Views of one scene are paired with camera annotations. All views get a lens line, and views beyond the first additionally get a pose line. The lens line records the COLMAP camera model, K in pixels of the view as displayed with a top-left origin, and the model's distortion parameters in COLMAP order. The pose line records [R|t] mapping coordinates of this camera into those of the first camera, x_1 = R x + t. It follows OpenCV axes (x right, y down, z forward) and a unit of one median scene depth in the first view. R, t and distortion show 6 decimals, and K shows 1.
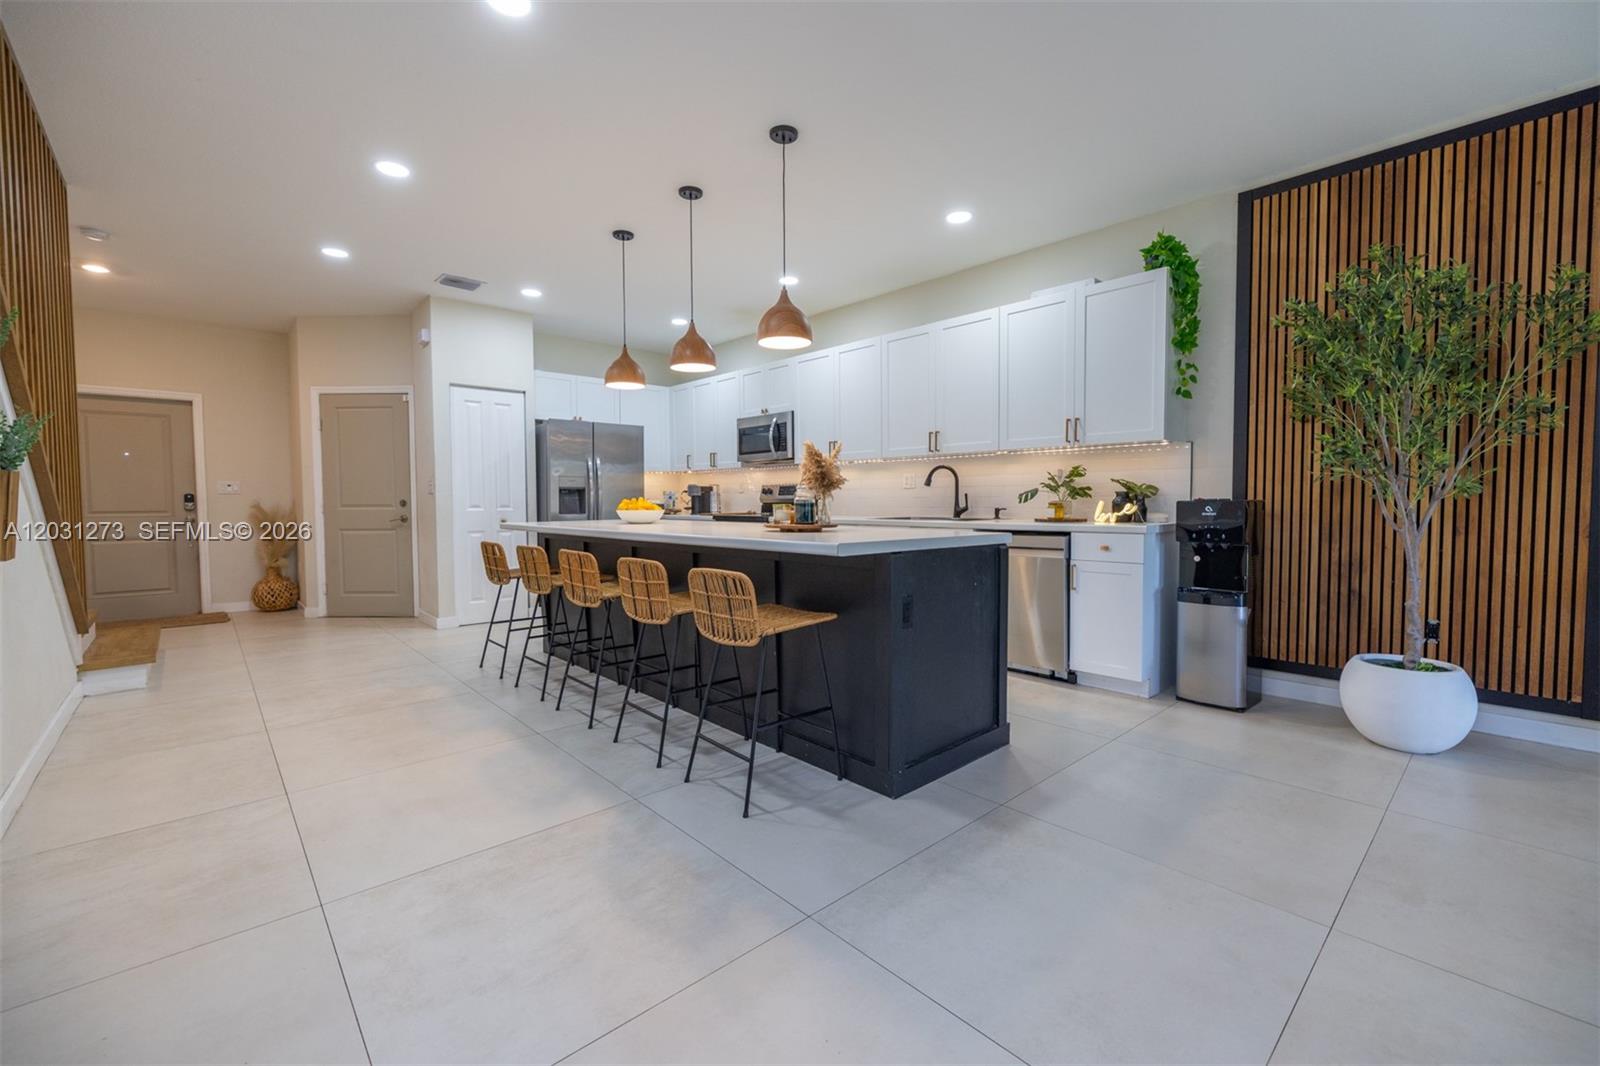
lens RADIAL K [[664.4, 0, 805.2], [0, 664.4, 529.8], [0, 0, 1]] dist [-0.000778, -0.000096]
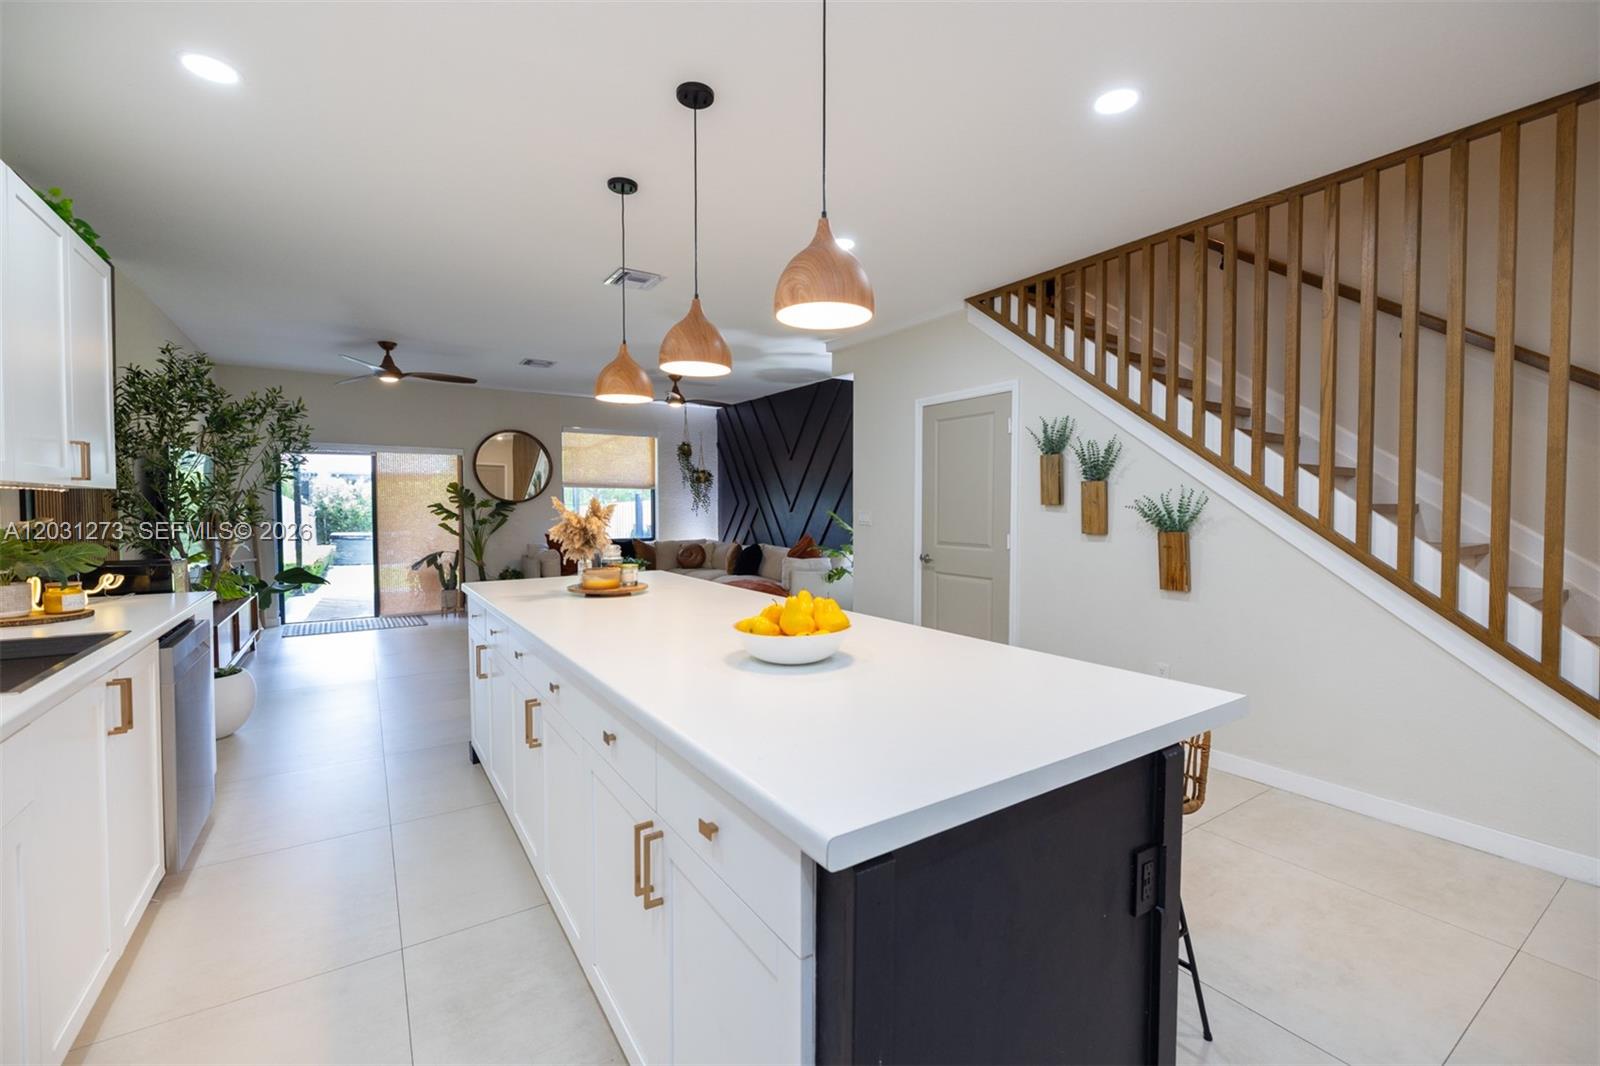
lens RADIAL K [[670.5, 0, 801.3], [0, 670.5, 526.5], [0, 0, 1]] dist [0.002175, -0.000101]
pose [[-0.987524, -0.000409, 0.157466, -0.299868], [0.011340, 0.997216, 0.073704, -0.112336], [-0.157058, 0.074570, -0.984770, 1.320495]]
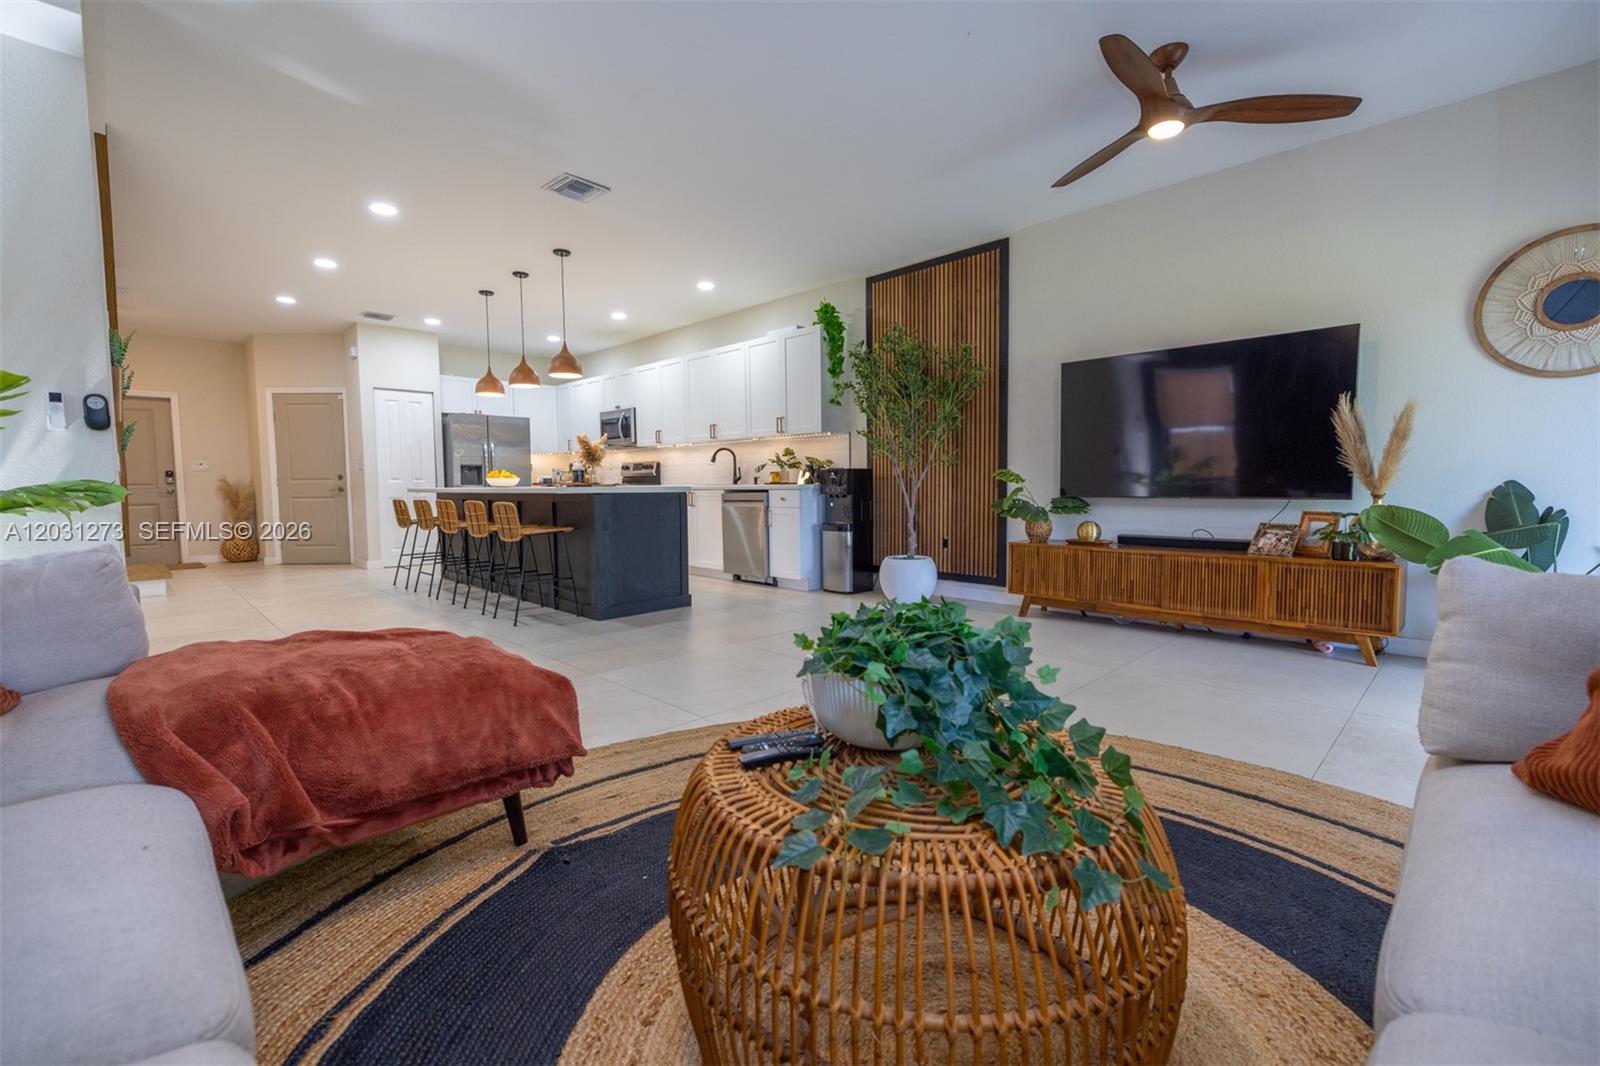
lens RADIAL K [[688.0, 0, 800.0], [0, 688.0, 529.2], [0, 0, 1]] dist [0.003660, 0.000044]
pose [[0.999339, -0.005971, 0.035864, 0.341456], [0.005182, 0.999743, 0.022065, 0.050627], [-0.035986, -0.021864, 0.999113, -0.533692]]
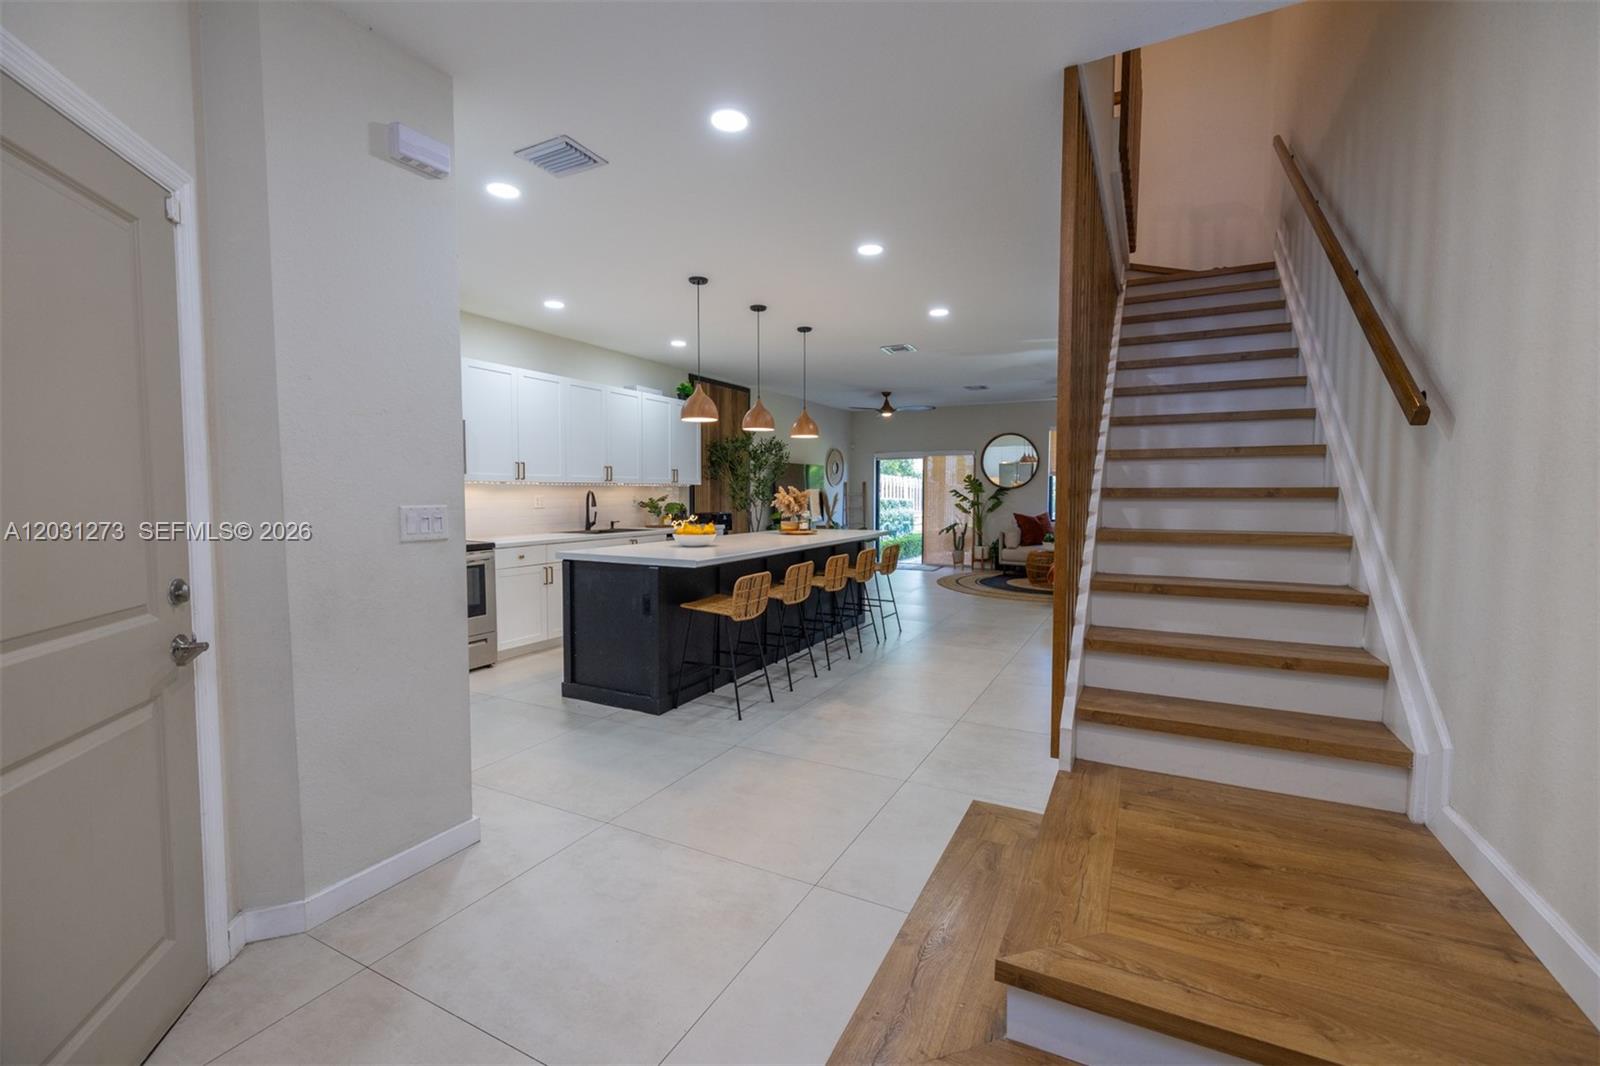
lens RADIAL K [[680.2, 0, 801.6], [0, 680.2, 529.4], [0, 0, 1]] dist [0.001188, -0.000054]
pose [[-0.340843, -0.047184, 0.938935, -1.287877], [0.042599, 0.996939, 0.065563, -0.097870], [-0.939154, 0.062345, -0.337790, 1.150875]]
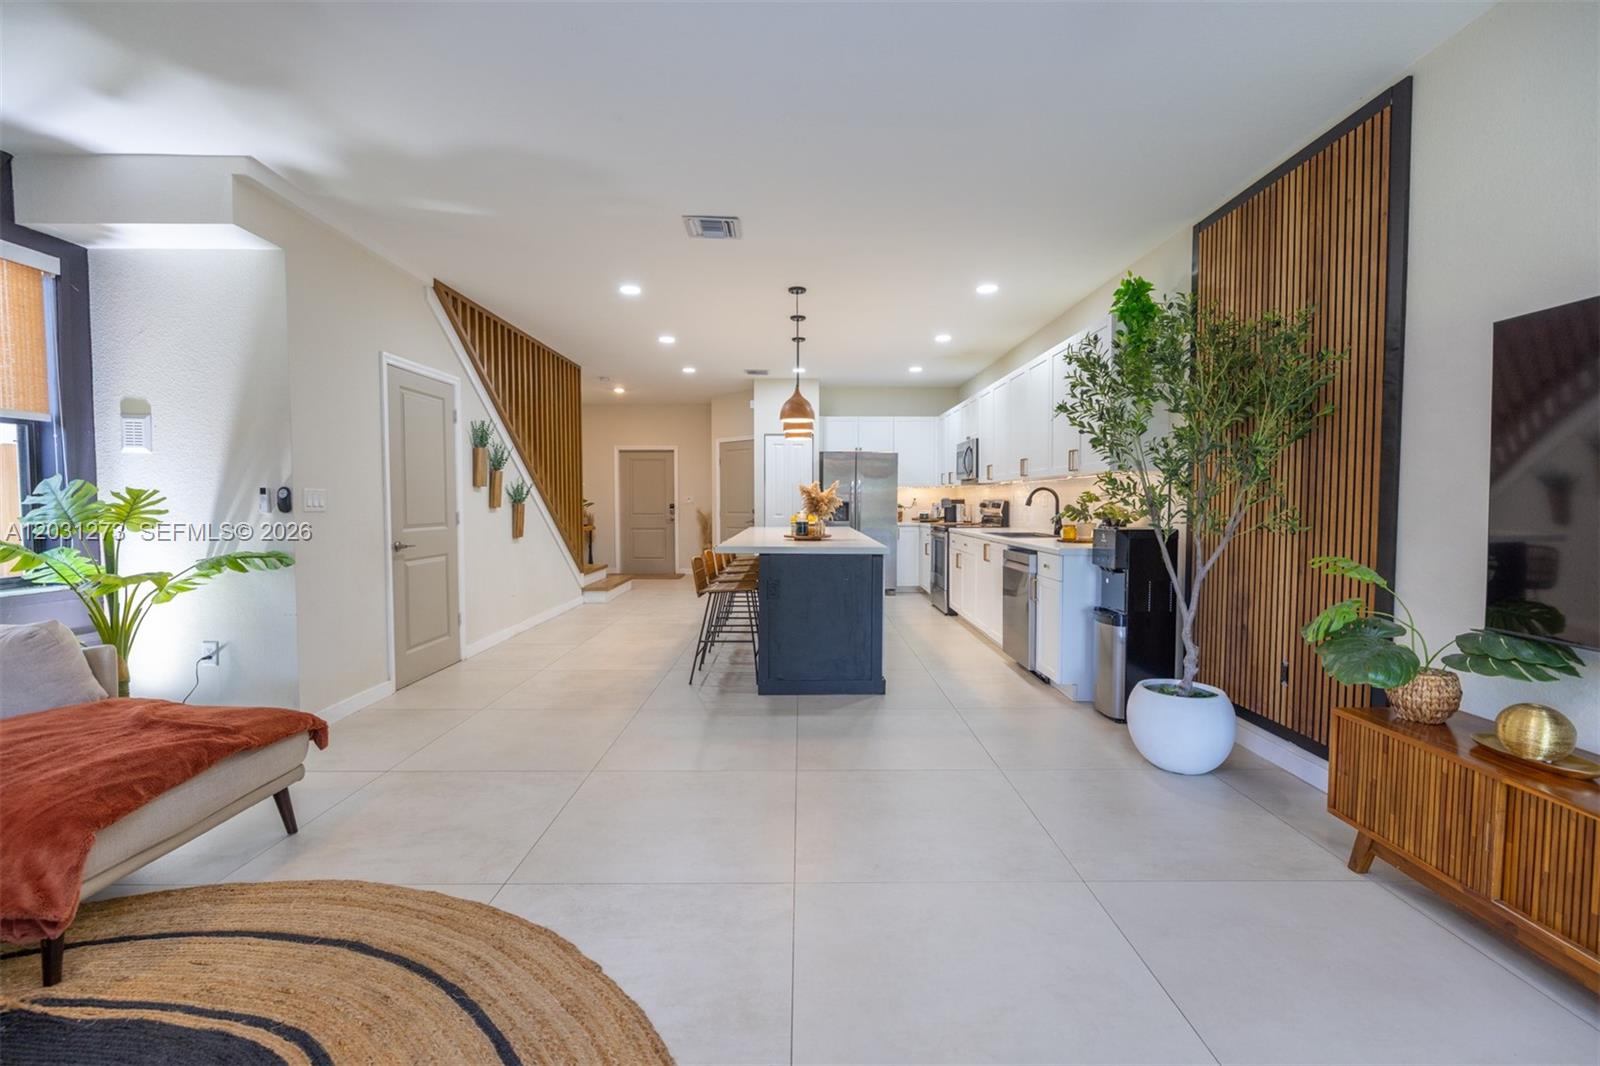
lens RADIAL K [[693.0, 0, 801.5], [0, 693.0, 530.7], [0, 0, 1]] dist [0.004165, -0.000302]
pose [[0.738293, 0.034512, -0.673597, 0.748712], [-0.033576, 0.999332, 0.014400, -0.029649], [0.673644, 0.011985, 0.738959, -0.143805]]
